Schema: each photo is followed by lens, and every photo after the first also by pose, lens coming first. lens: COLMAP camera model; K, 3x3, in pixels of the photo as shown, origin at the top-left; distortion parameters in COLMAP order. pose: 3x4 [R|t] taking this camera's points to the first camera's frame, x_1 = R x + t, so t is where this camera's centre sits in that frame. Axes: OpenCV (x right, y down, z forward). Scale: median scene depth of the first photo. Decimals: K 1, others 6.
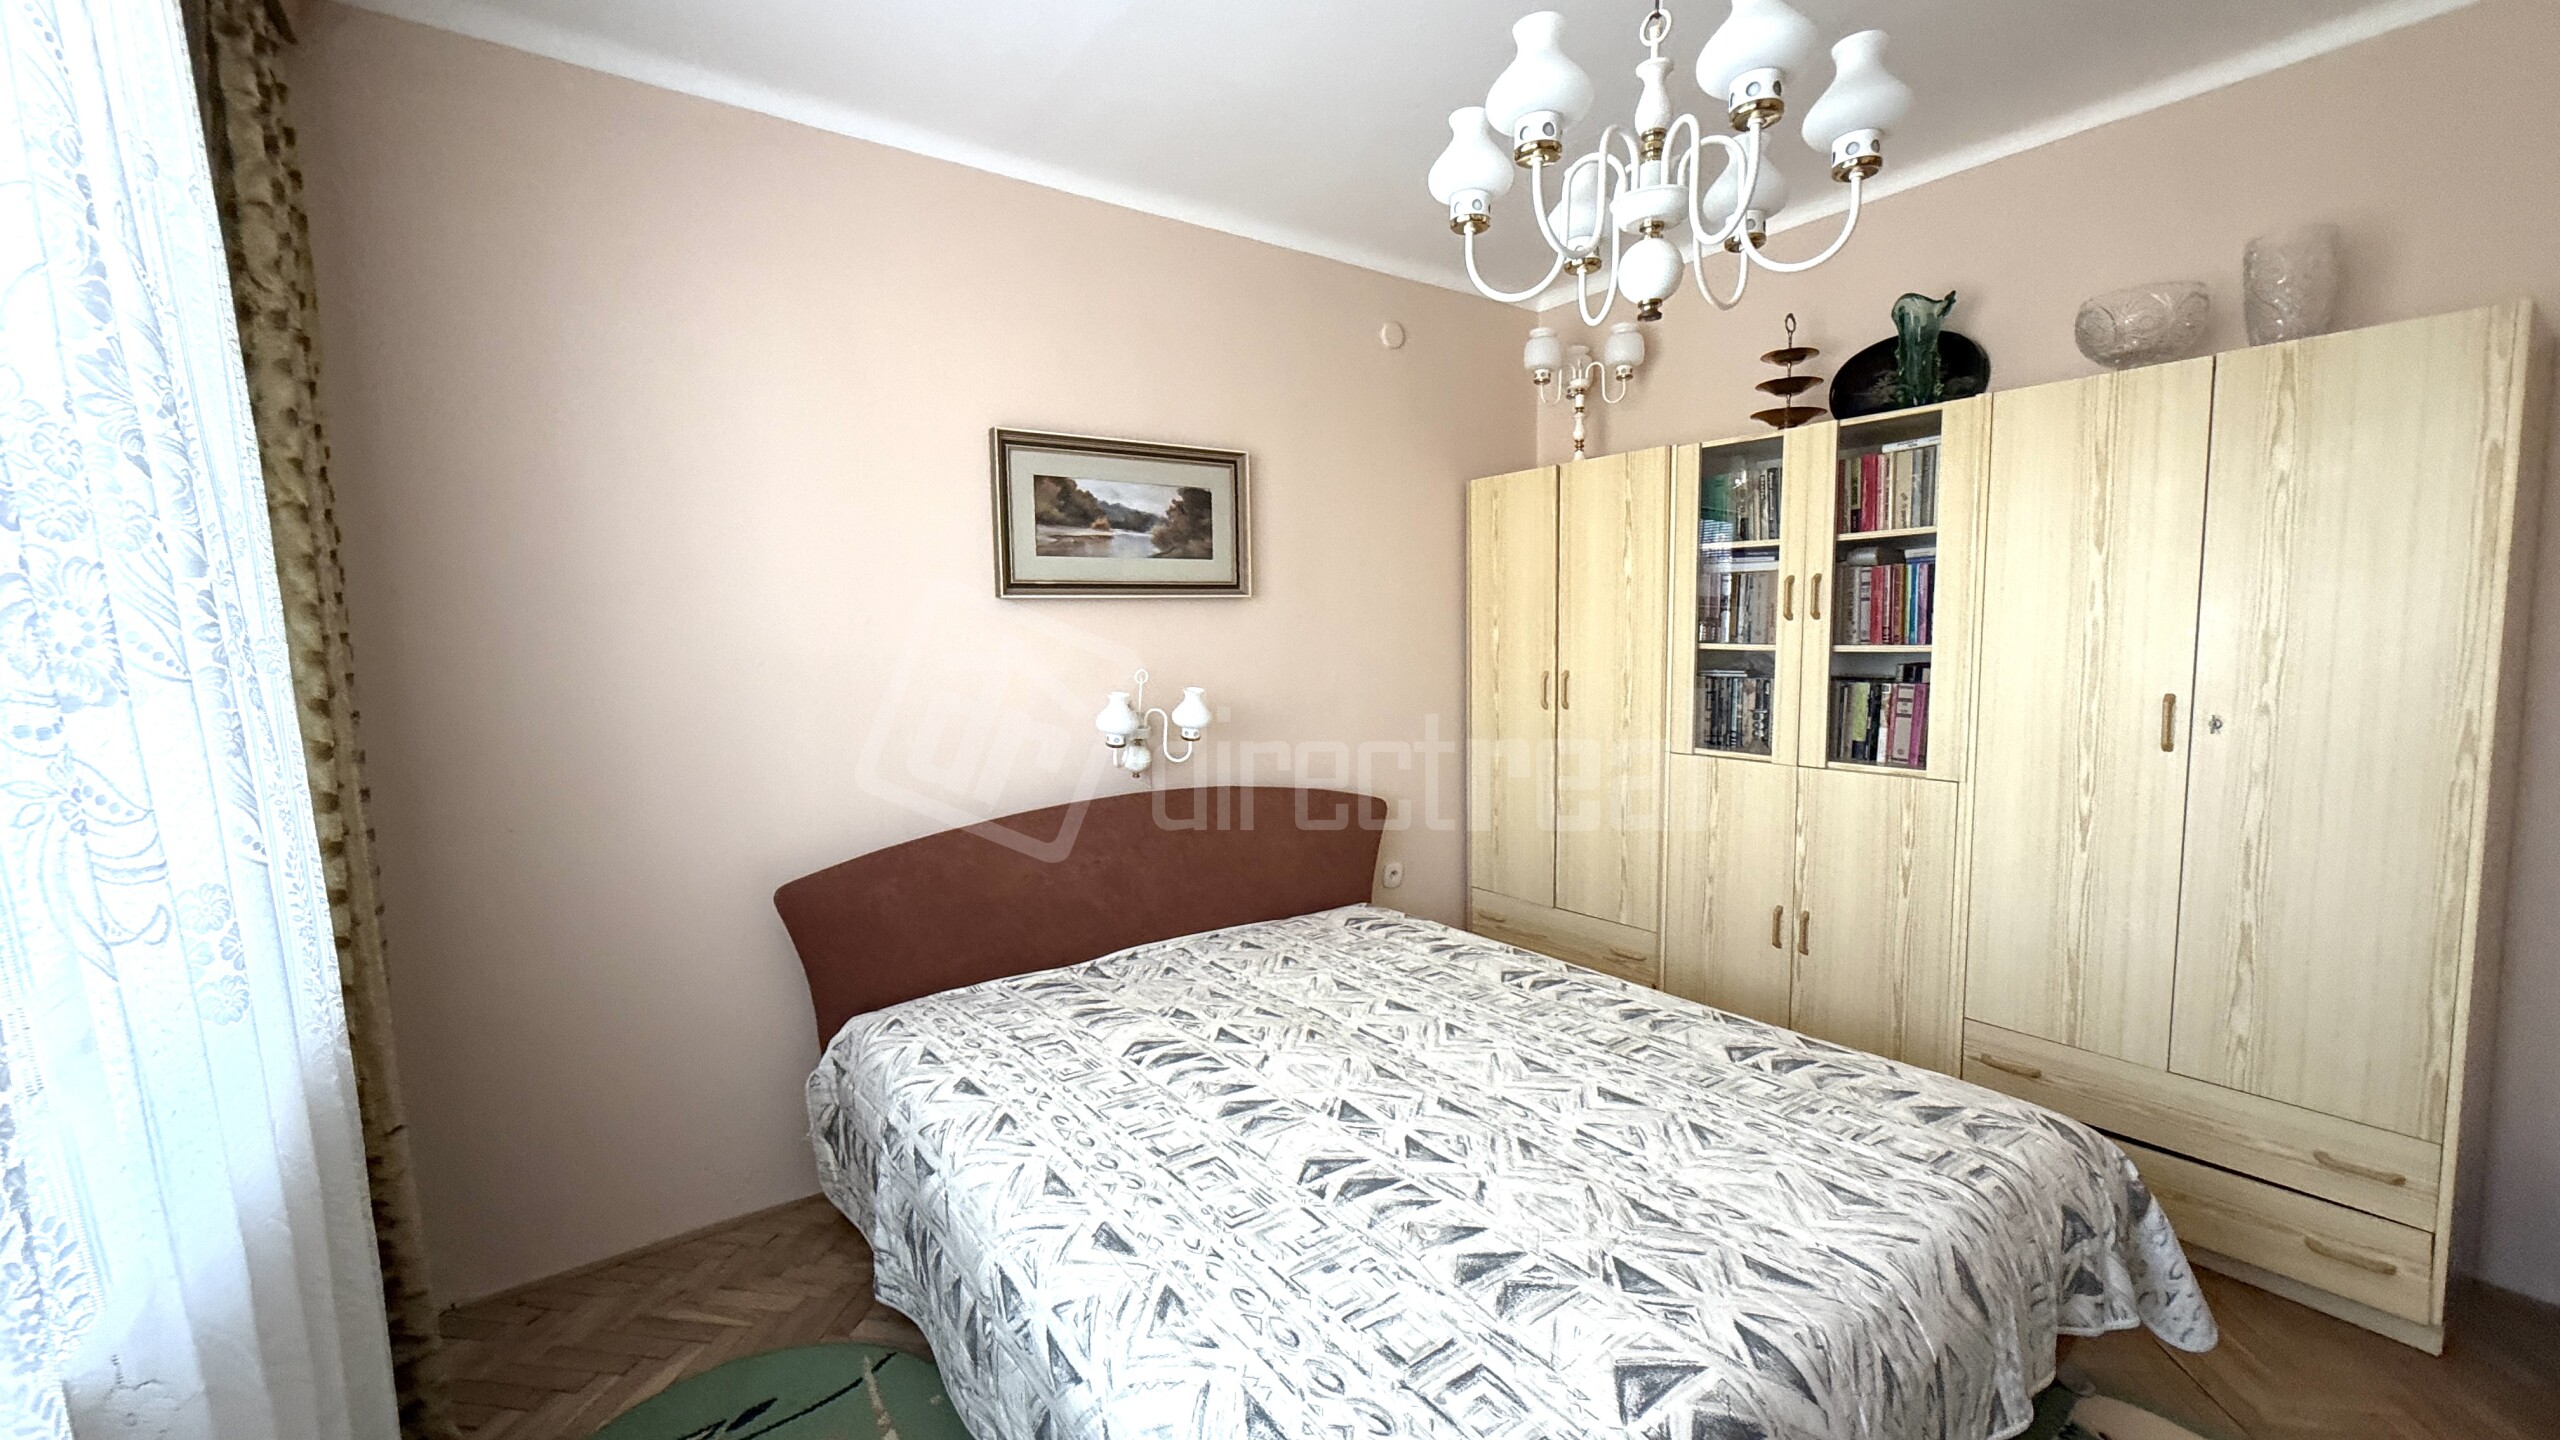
lens RADIAL K [[1023.8, 0, 1285.4], [0, 1023.8, 715.7], [0, 0, 1]] dist [-0.002024, -0.000044]
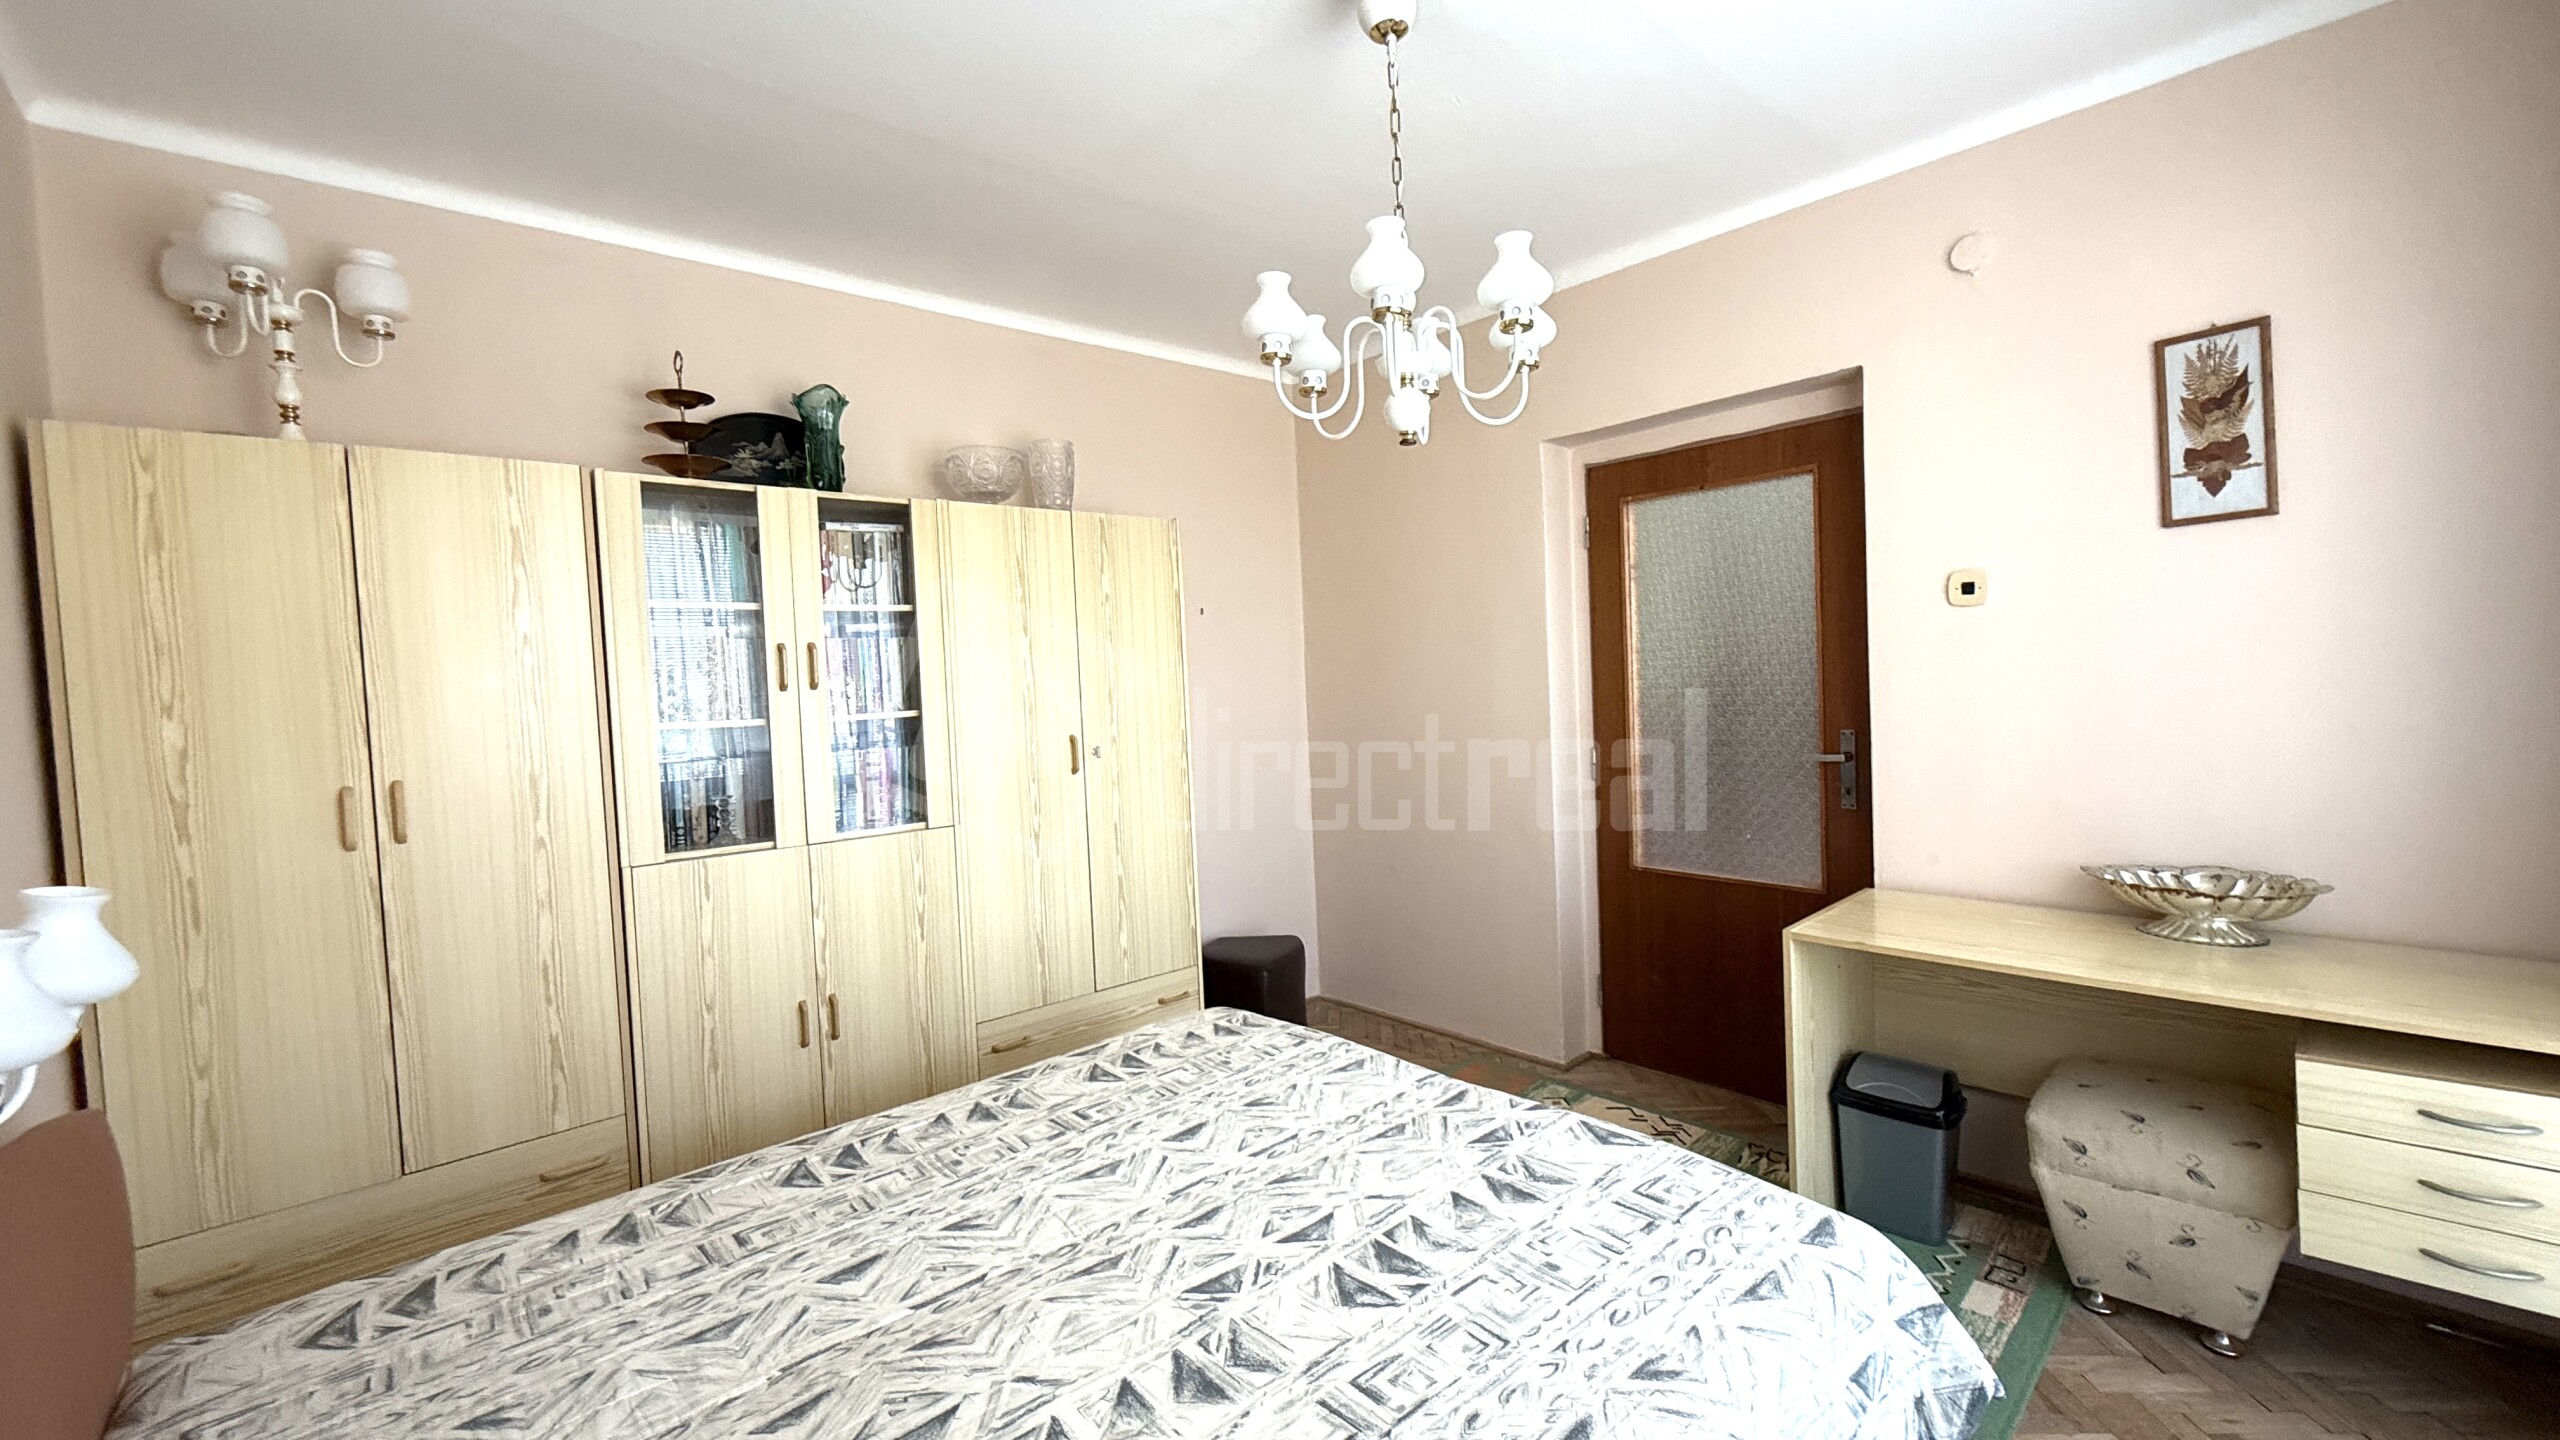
lens RADIAL K [[1023.8, 0, 1285.4], [0, 1023.8, 715.7], [0, 0, 1]] dist [-0.002024, -0.000044]
pose [[-0.096890, -0.020190, 0.995090, -0.523719], [0.125623, 0.991550, 0.032349, -0.048440], [-0.987335, 0.128141, -0.093536, 0.704382]]
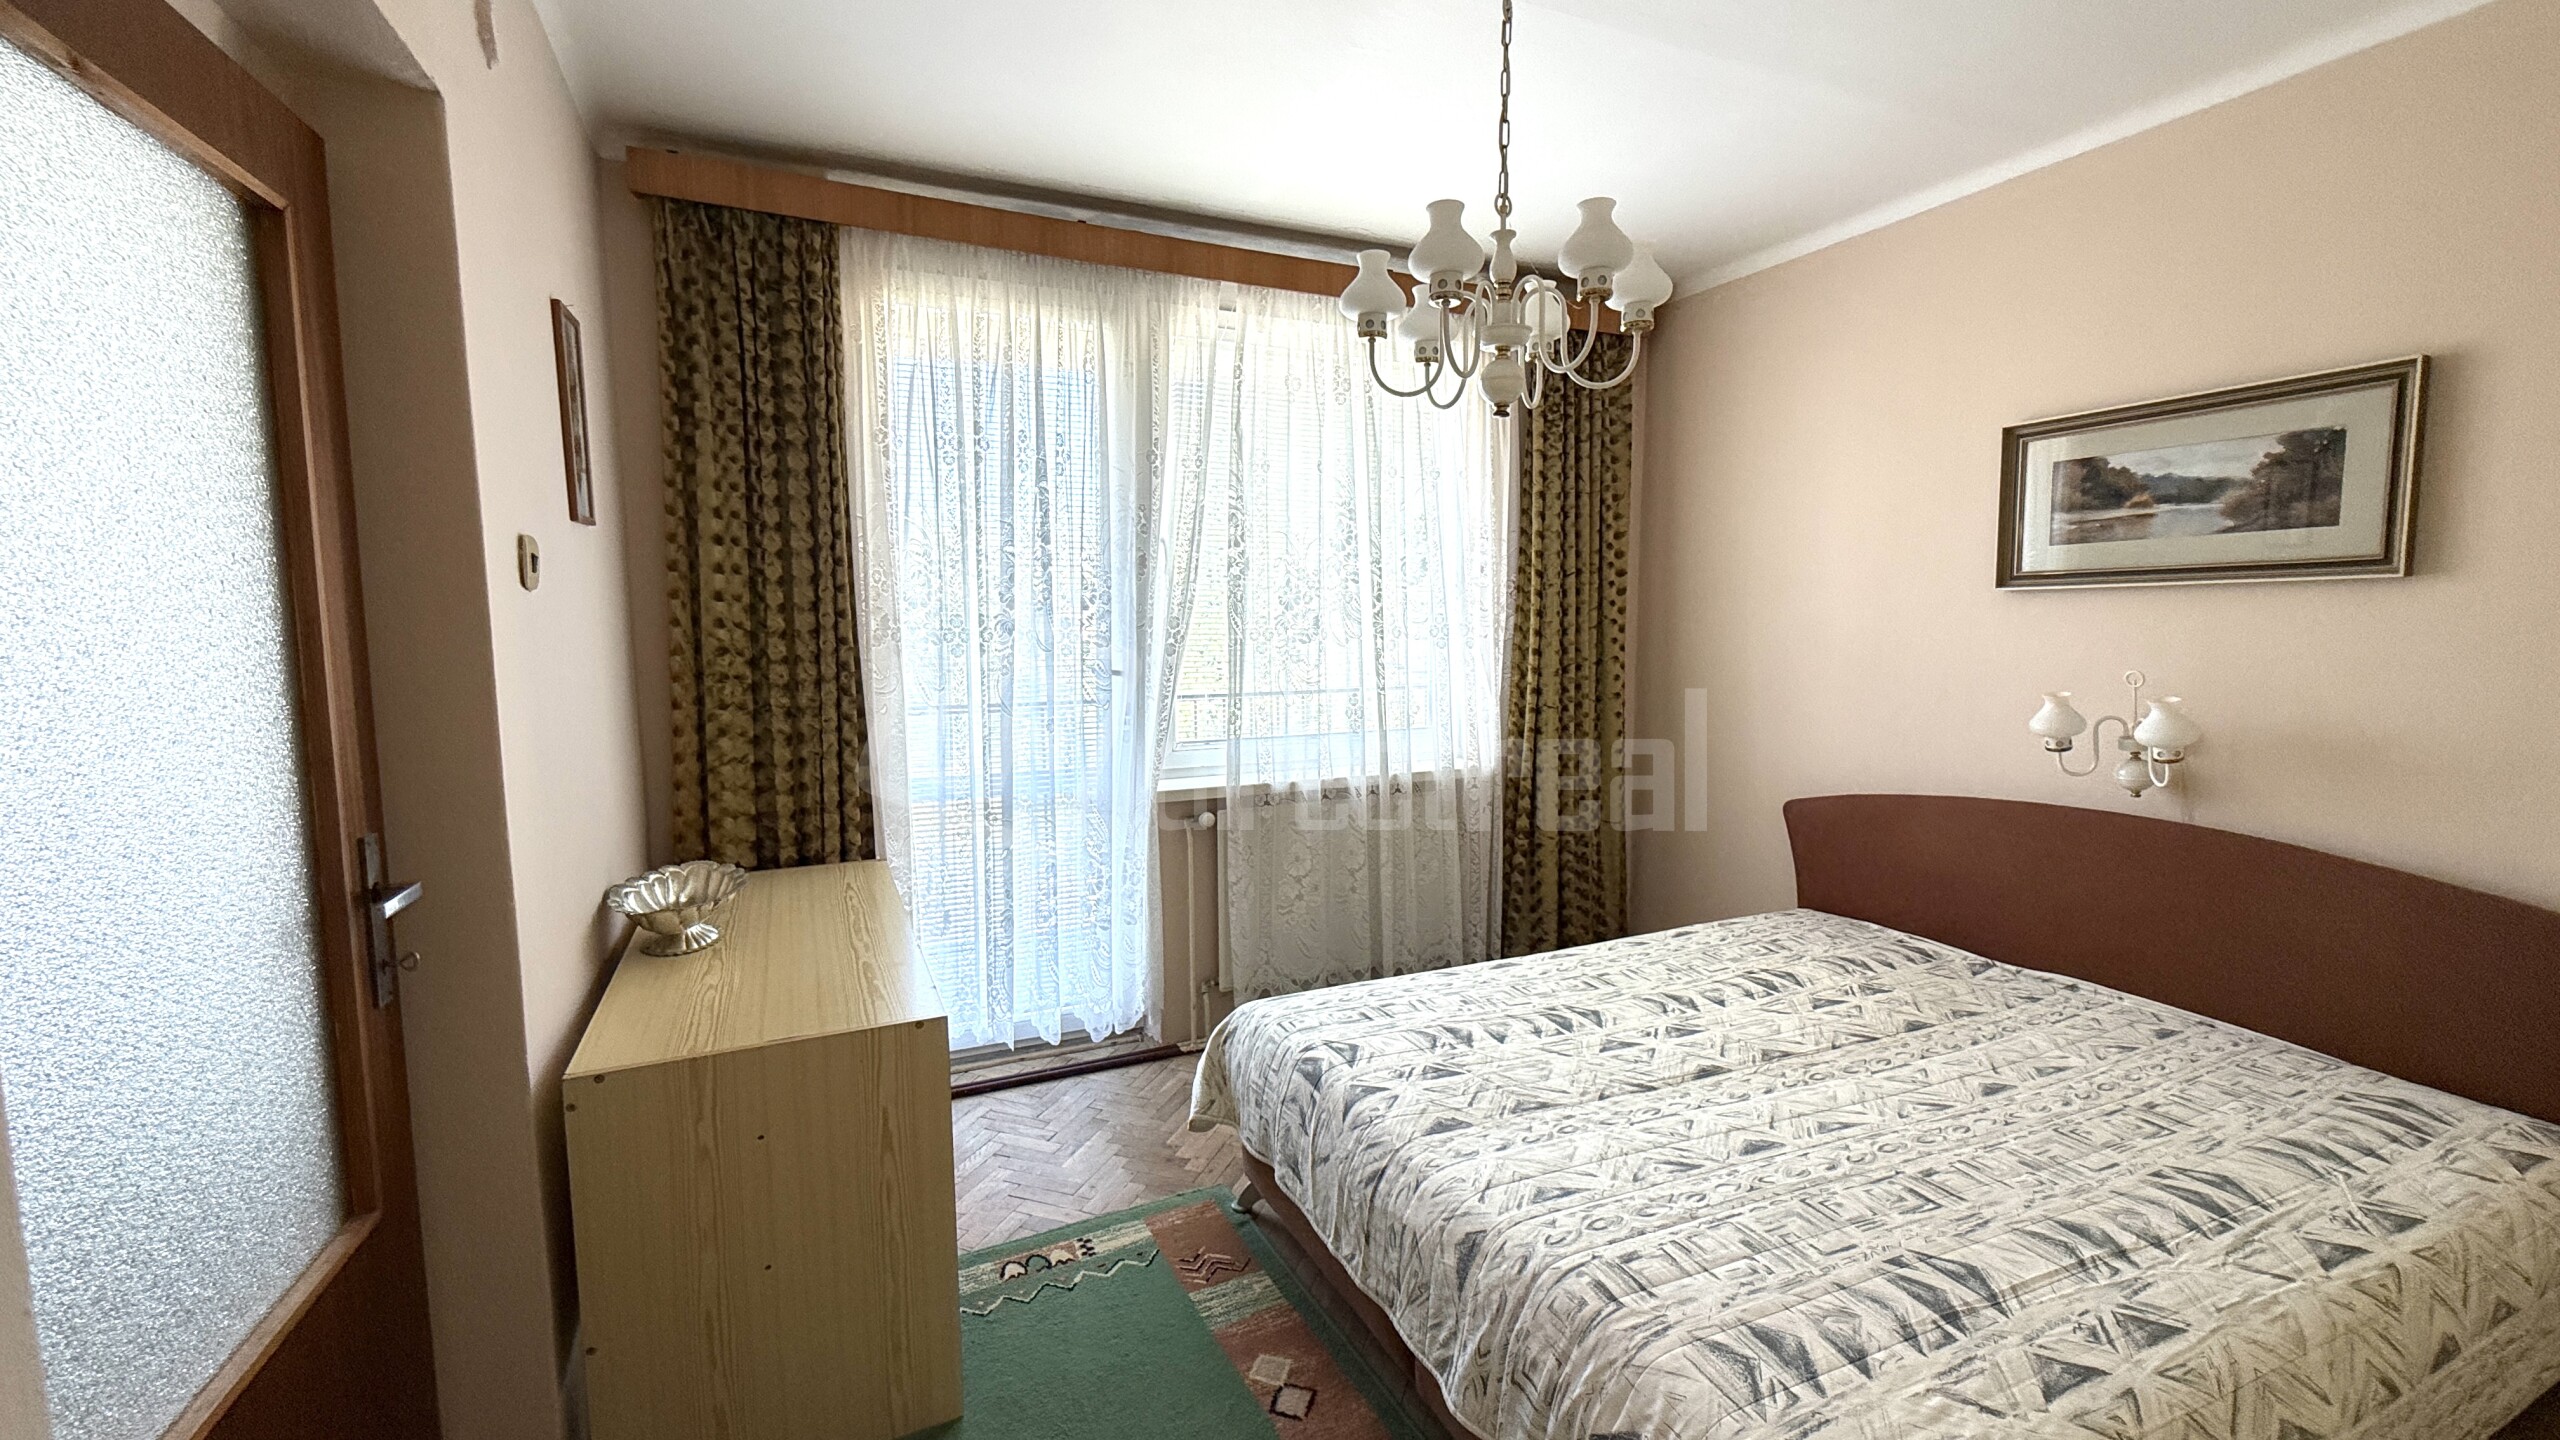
lens RADIAL K [[1023.8, 0, 1285.4], [0, 1023.8, 715.7], [0, 0, 1]] dist [-0.002024, -0.000044]
pose [[-0.200126, 0.111047, -0.973457, 0.944911], [-0.070659, 0.989333, 0.127384, -0.075377], [0.977219, 0.094277, -0.190145, 0.536692]]
